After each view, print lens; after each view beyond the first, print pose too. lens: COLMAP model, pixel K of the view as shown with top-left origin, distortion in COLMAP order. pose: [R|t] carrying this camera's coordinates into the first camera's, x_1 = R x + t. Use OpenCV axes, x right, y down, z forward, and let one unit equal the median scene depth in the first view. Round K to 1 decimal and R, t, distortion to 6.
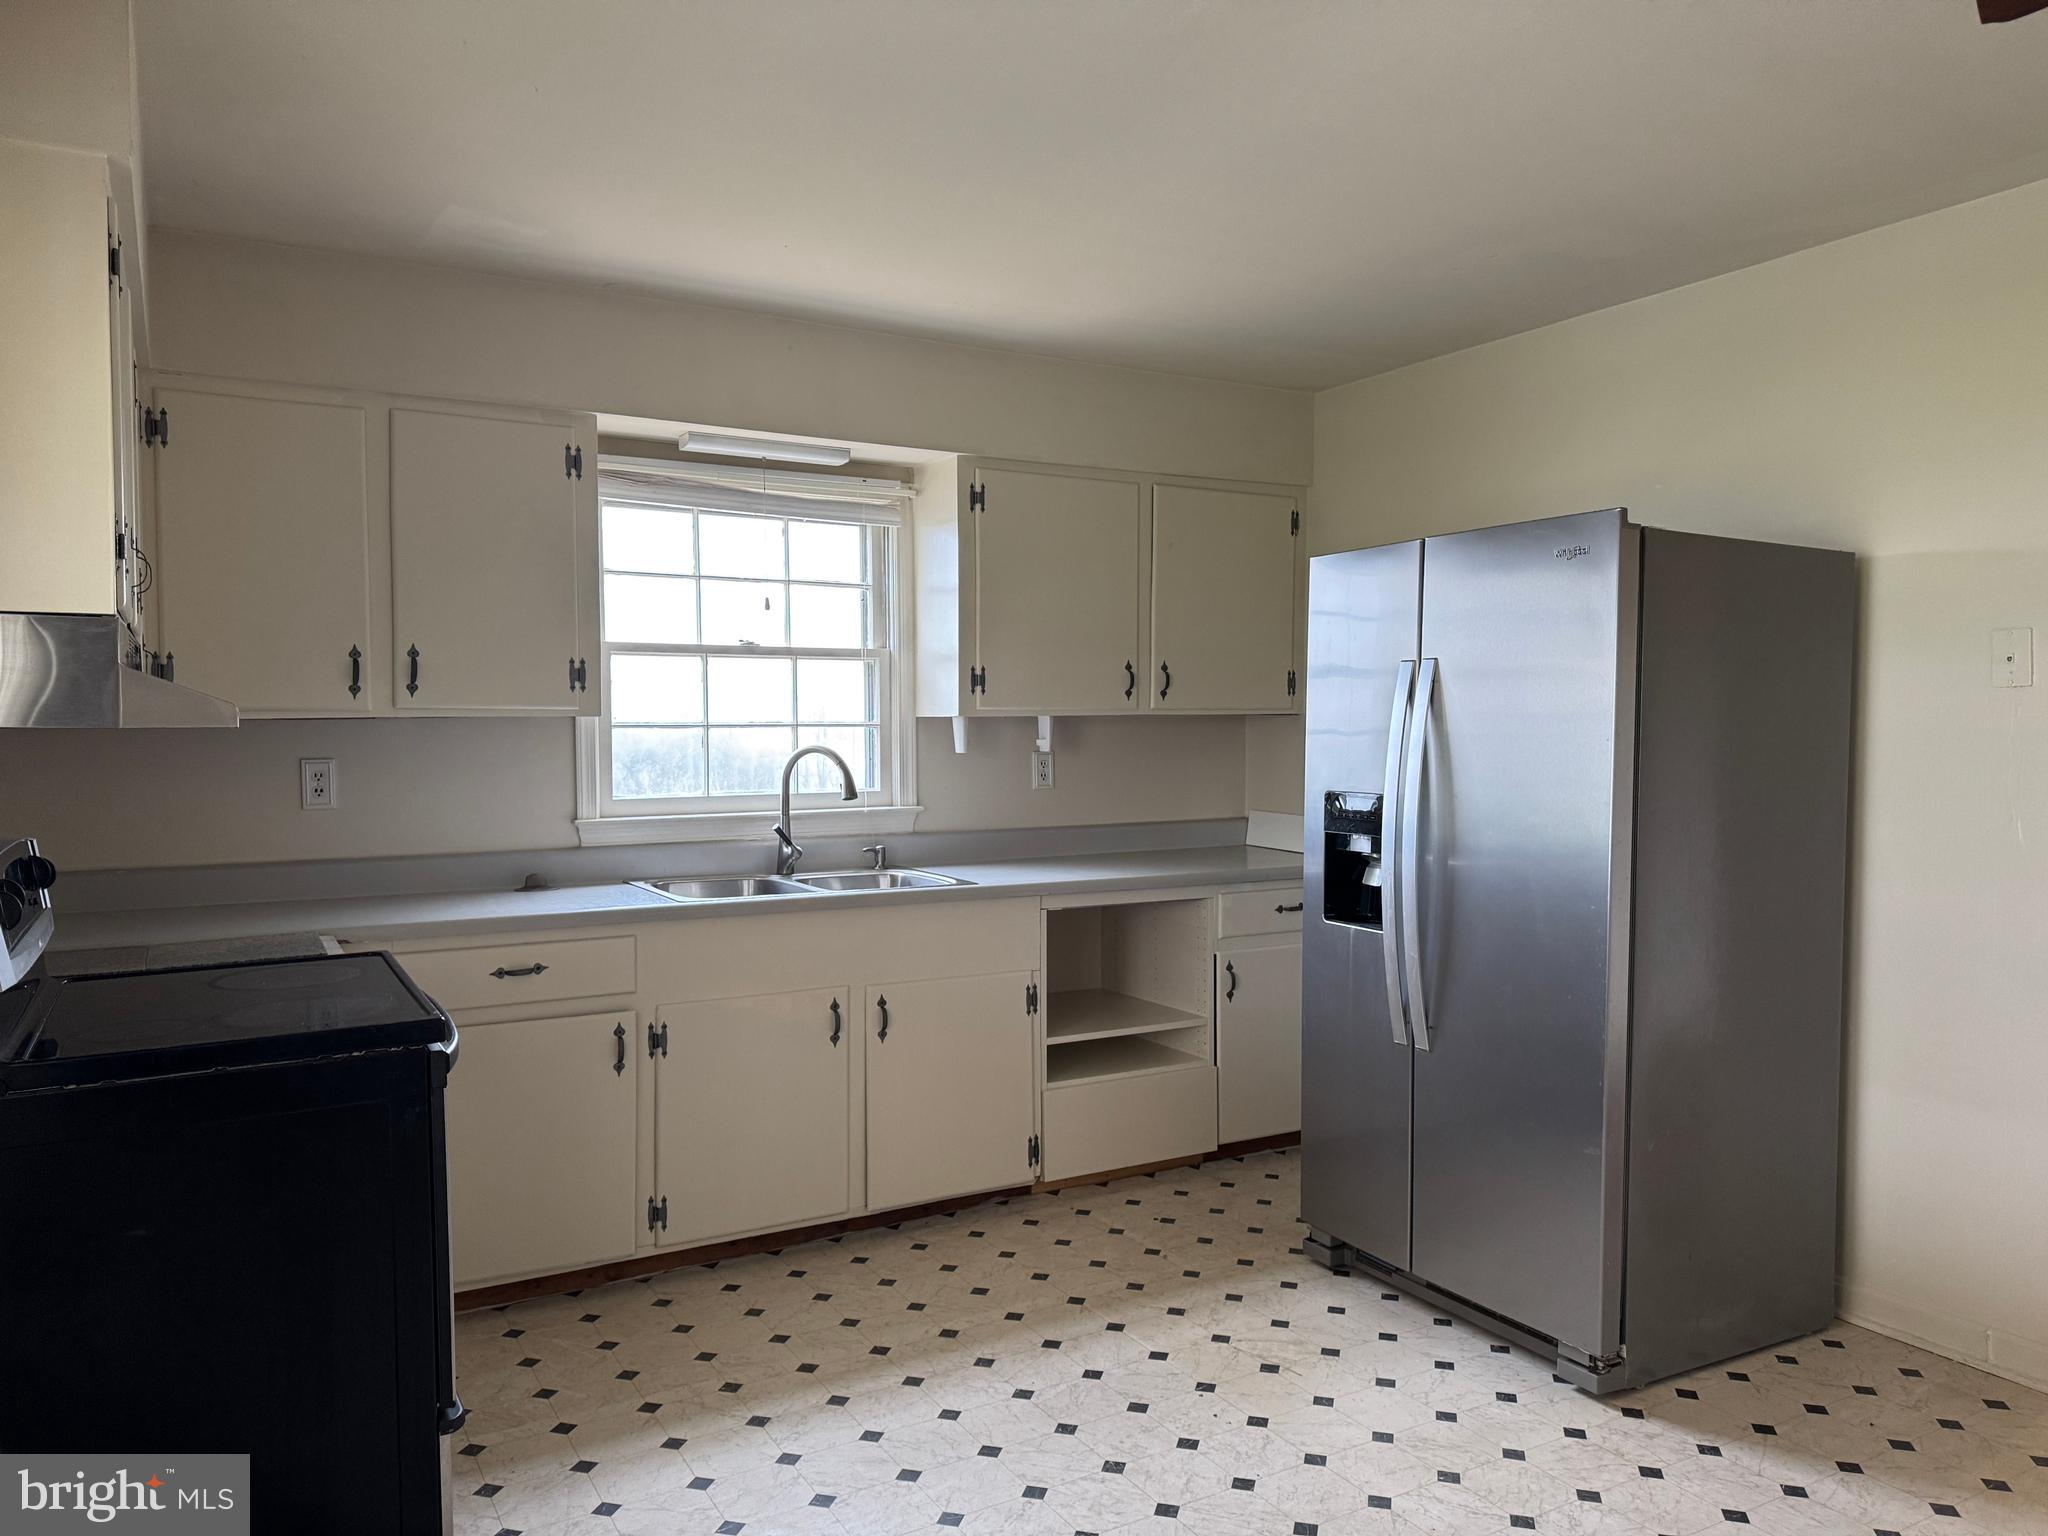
lens RADIAL K [[1441.5, 0, 987.0], [0, 1441.5, 766.7], [0, 0, 1]] dist [0.008100, -0.007507]
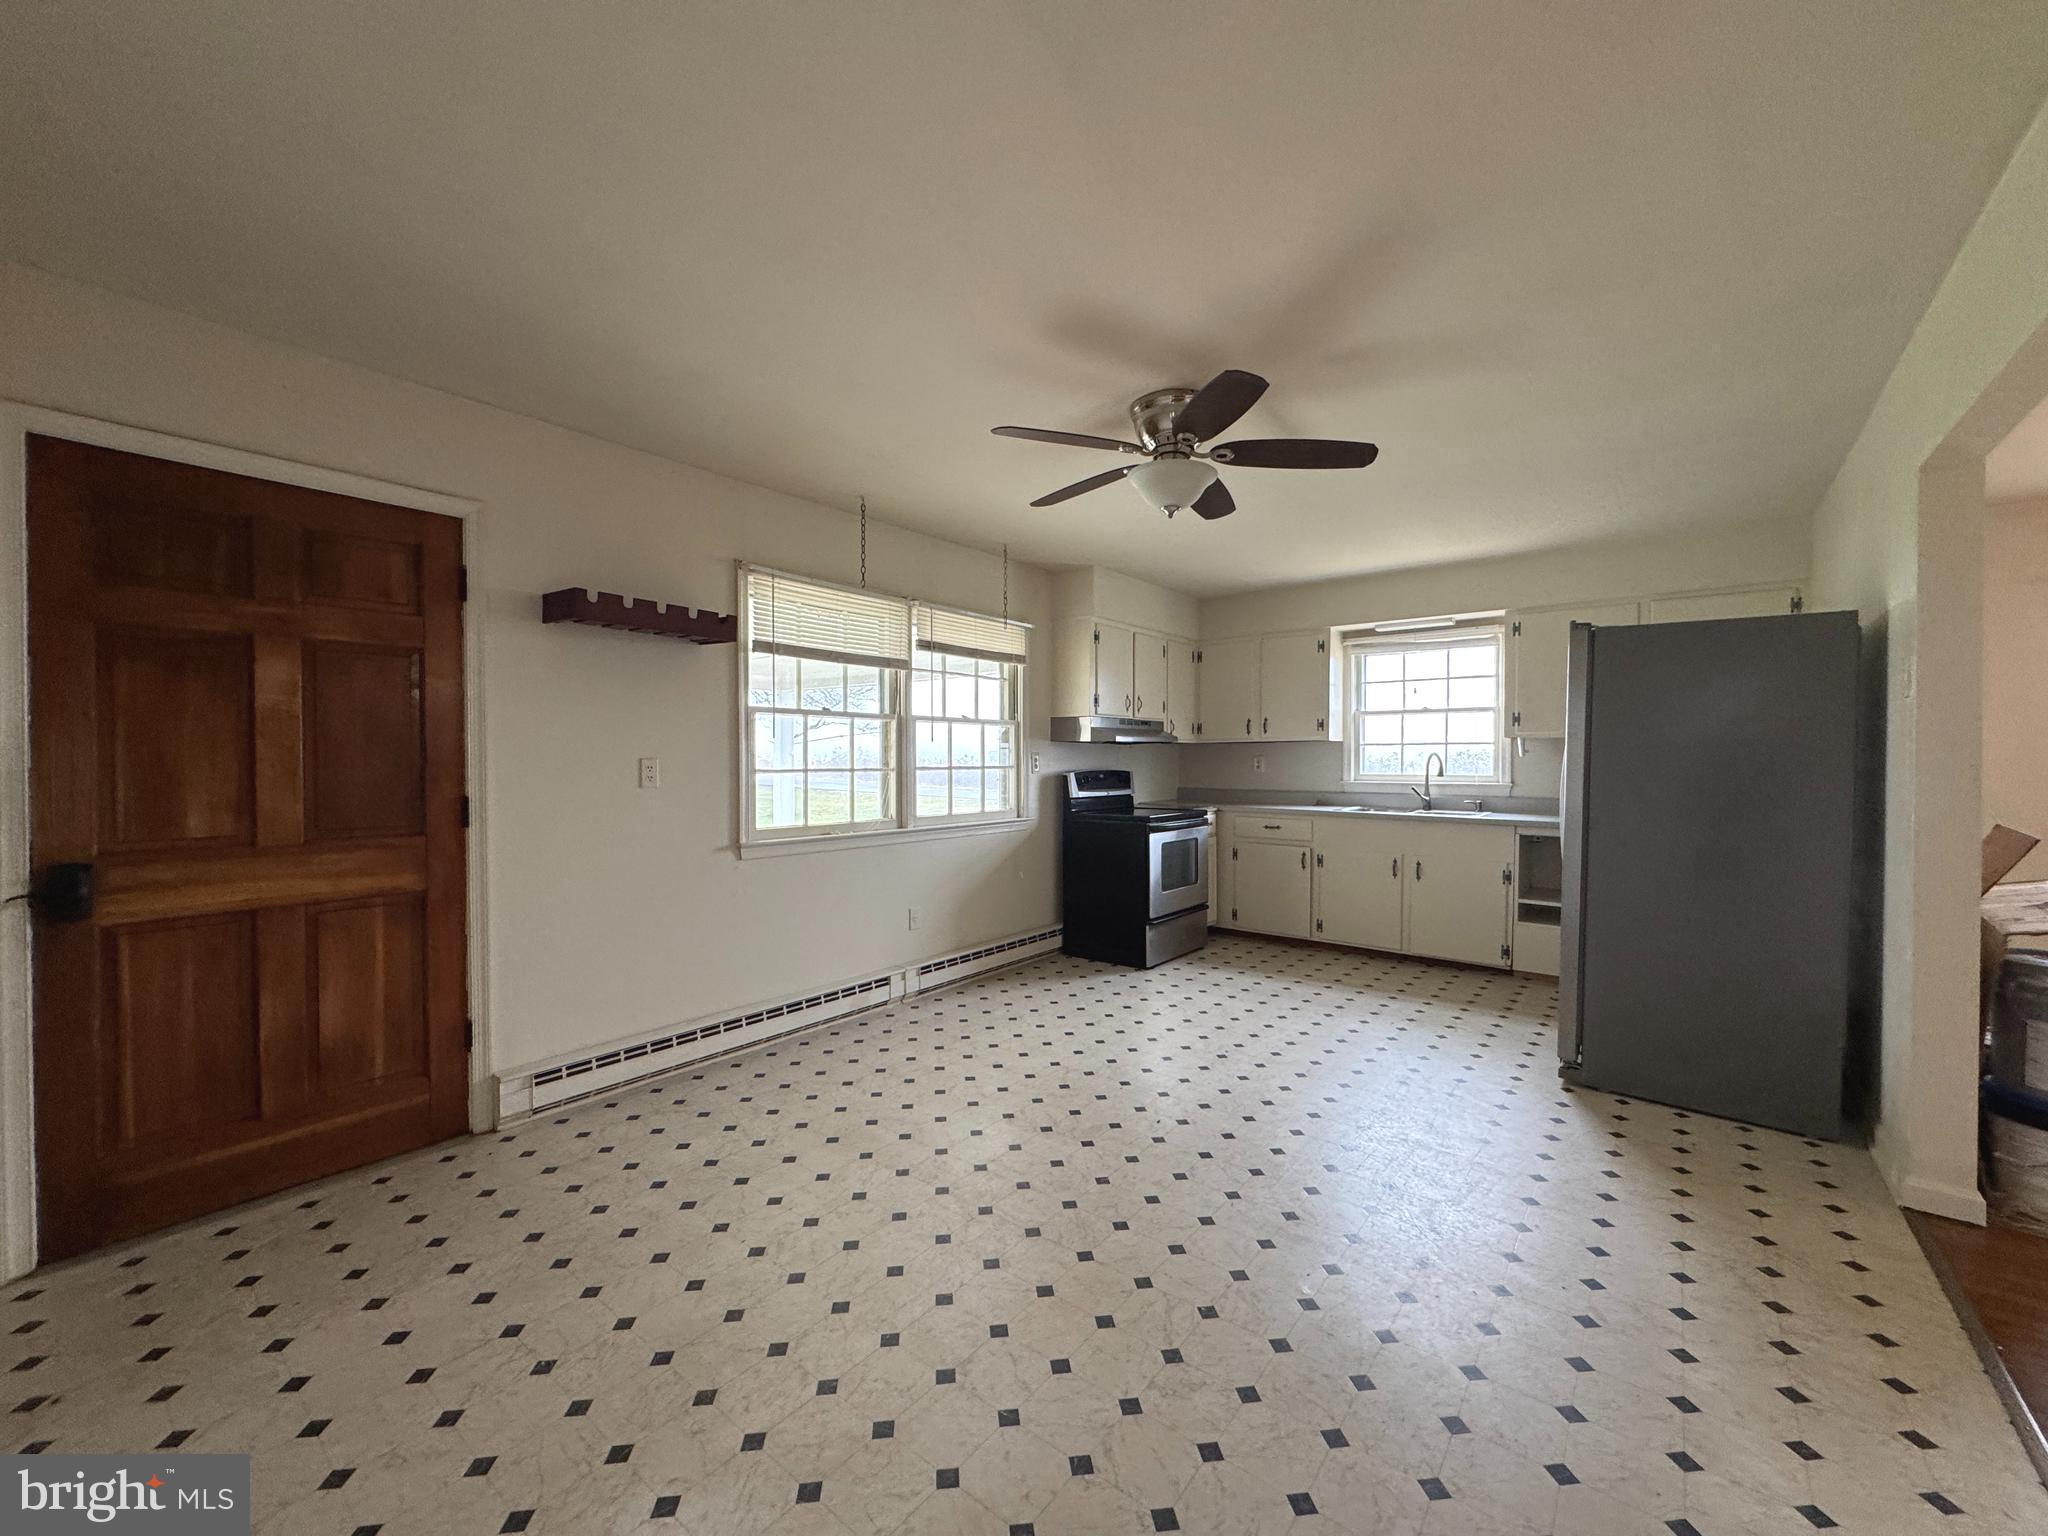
lens RADIAL K [[804.1, 0, 1024.0], [0, 804.1, 768.0], [0, 0, 1]] dist [0.001999, 0.000114]
pose [[0.364013, 0.011617, -0.931321, 0.970999], [-0.038298, 0.999263, -0.002504, 0.045185], [0.930606, 0.036580, 0.364190, -0.055461]]
